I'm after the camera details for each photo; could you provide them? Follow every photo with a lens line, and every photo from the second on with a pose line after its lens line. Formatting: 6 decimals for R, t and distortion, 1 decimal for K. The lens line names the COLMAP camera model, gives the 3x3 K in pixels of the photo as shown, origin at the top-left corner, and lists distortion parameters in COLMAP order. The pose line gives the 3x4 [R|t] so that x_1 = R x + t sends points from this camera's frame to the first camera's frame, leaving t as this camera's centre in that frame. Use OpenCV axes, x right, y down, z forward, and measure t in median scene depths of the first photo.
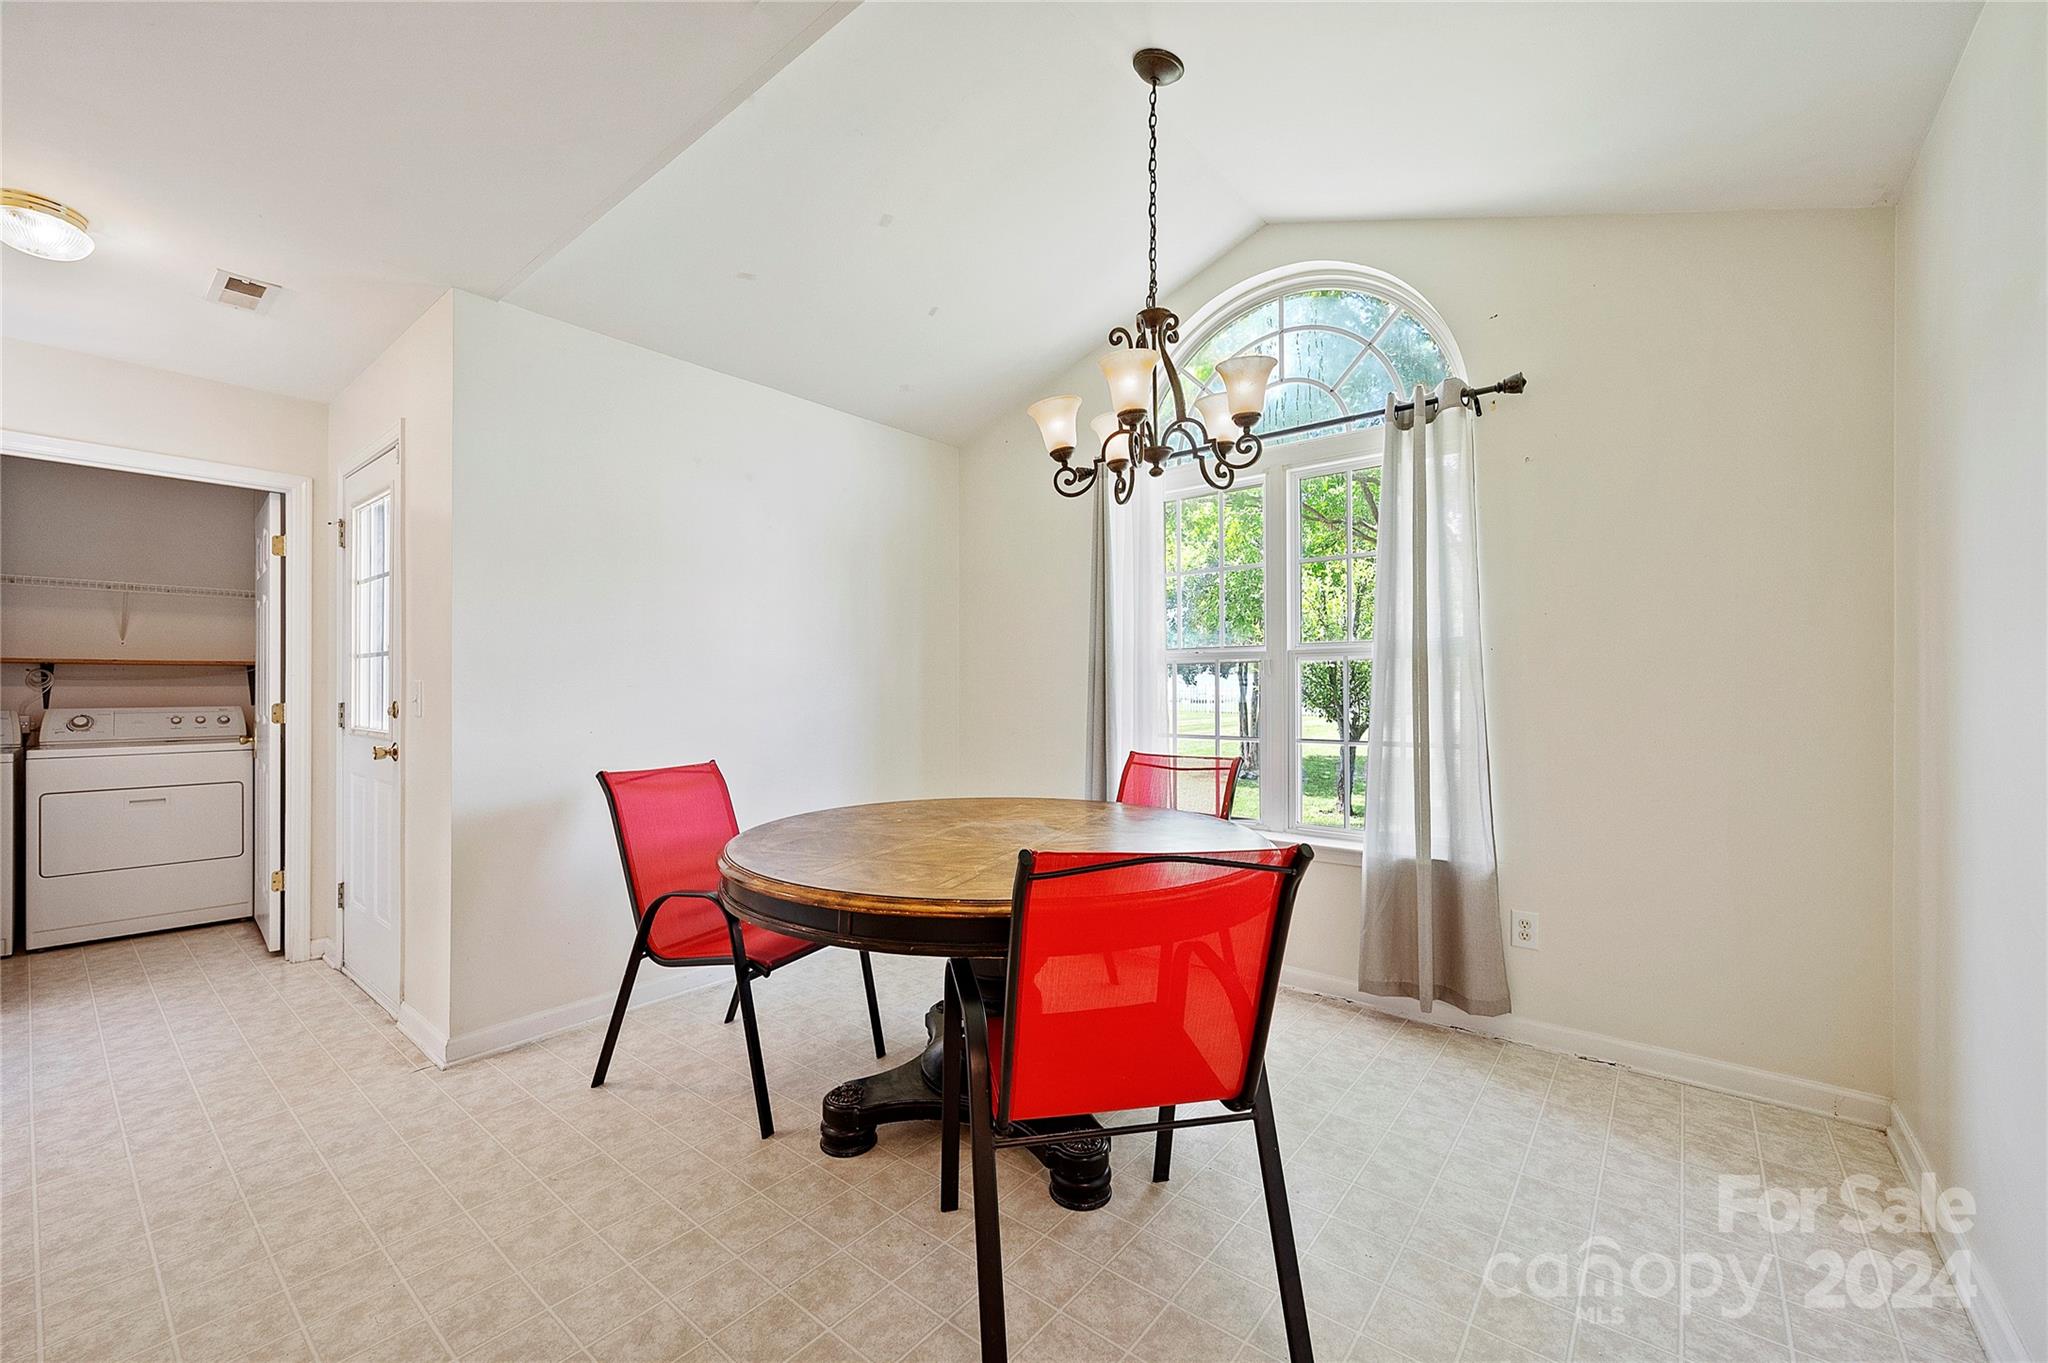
lens RADIAL K [[813.6, 0, 1024.2], [0, 813.6, 683.4], [0, 0, 1]] dist [0.001363, -0.000230]
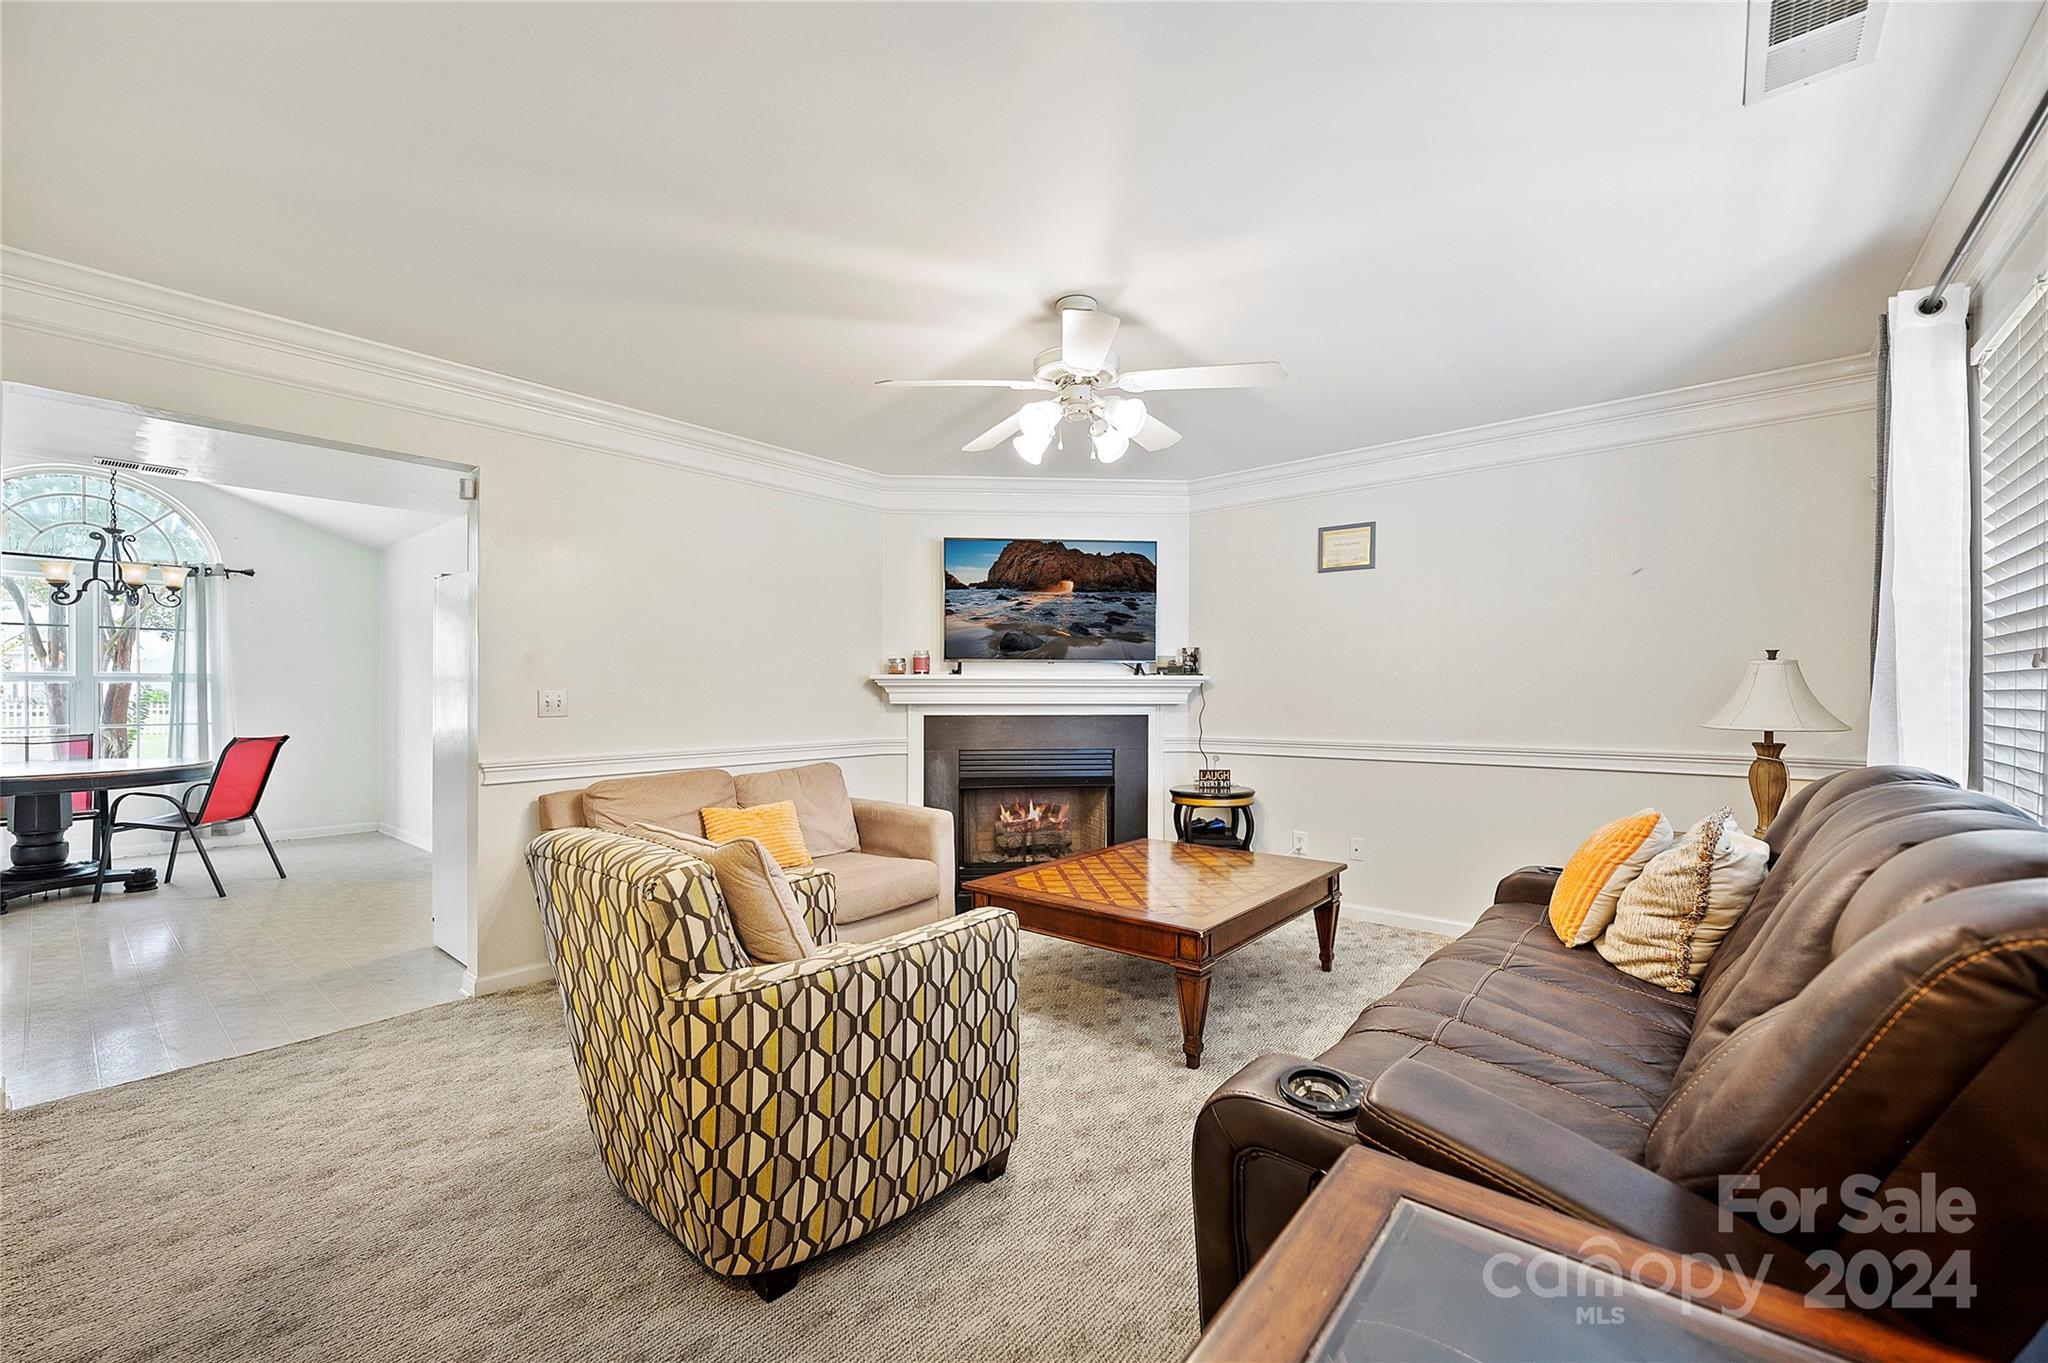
lens RADIAL K [[813.6, 0, 1030.4], [0, 813.6, 693.2], [0, 0, 1]] dist [0.001363, -0.000230]
pose [[-0.002256, 0.004243, 0.999988, -2.052531], [-0.007486, 0.999963, -0.004260, -0.011206], [-0.999969, -0.007495, -0.002224, -1.495093]]
